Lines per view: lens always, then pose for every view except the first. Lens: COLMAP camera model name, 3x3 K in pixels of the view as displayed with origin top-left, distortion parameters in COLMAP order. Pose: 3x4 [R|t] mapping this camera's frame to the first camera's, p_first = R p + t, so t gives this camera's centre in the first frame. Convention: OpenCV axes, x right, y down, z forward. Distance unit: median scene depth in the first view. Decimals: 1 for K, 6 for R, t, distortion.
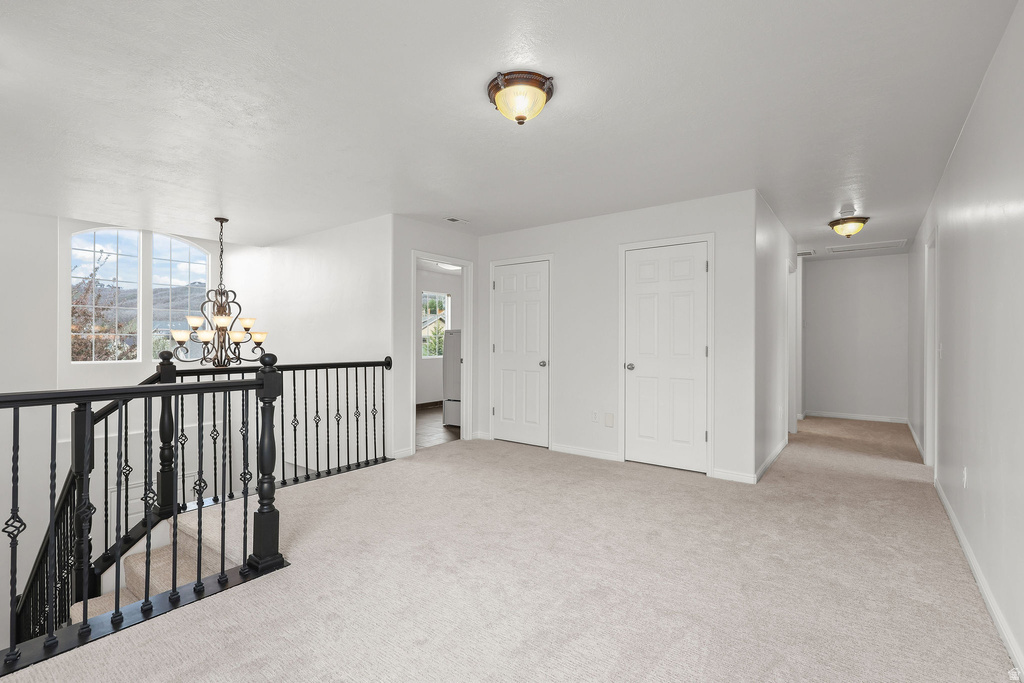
lens RADIAL K [[472.2, 0, 507.9], [0, 472.2, 348.4], [0, 0, 1]] dist [0.004276, -0.000904]
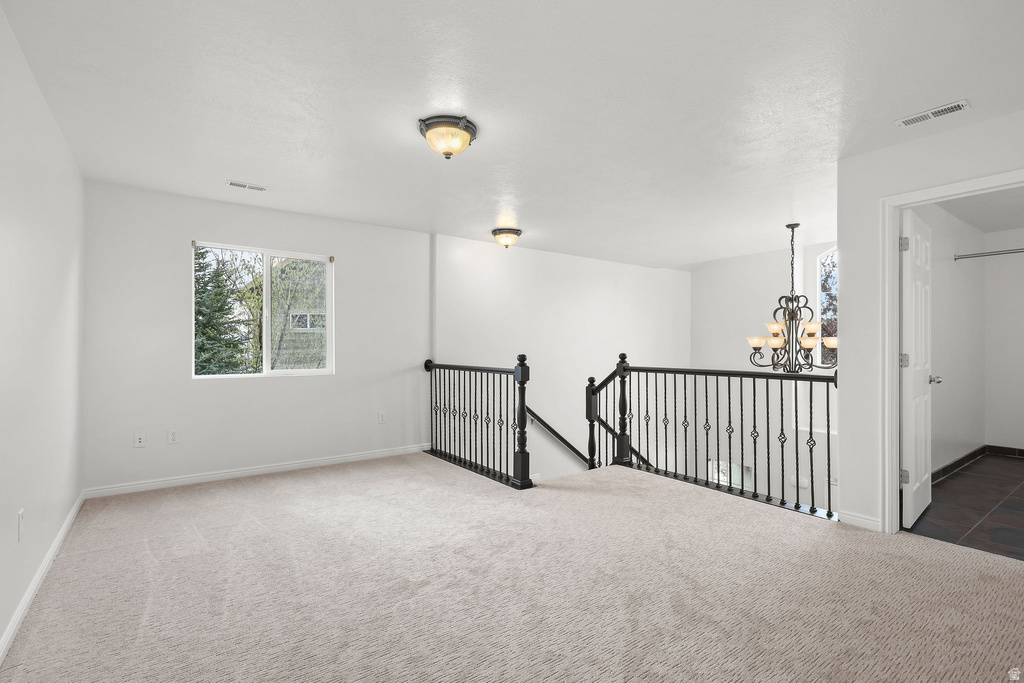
lens RADIAL K [[472.2, 0, 507.9], [0, 472.2, 348.4], [0, 0, 1]] dist [0.004276, -0.000904]
pose [[-0.284268, 0.003643, -0.958738, 0.596398], [-0.016649, 0.999823, 0.008735, -0.012669], [0.958600, 0.018445, -0.284157, 0.804555]]
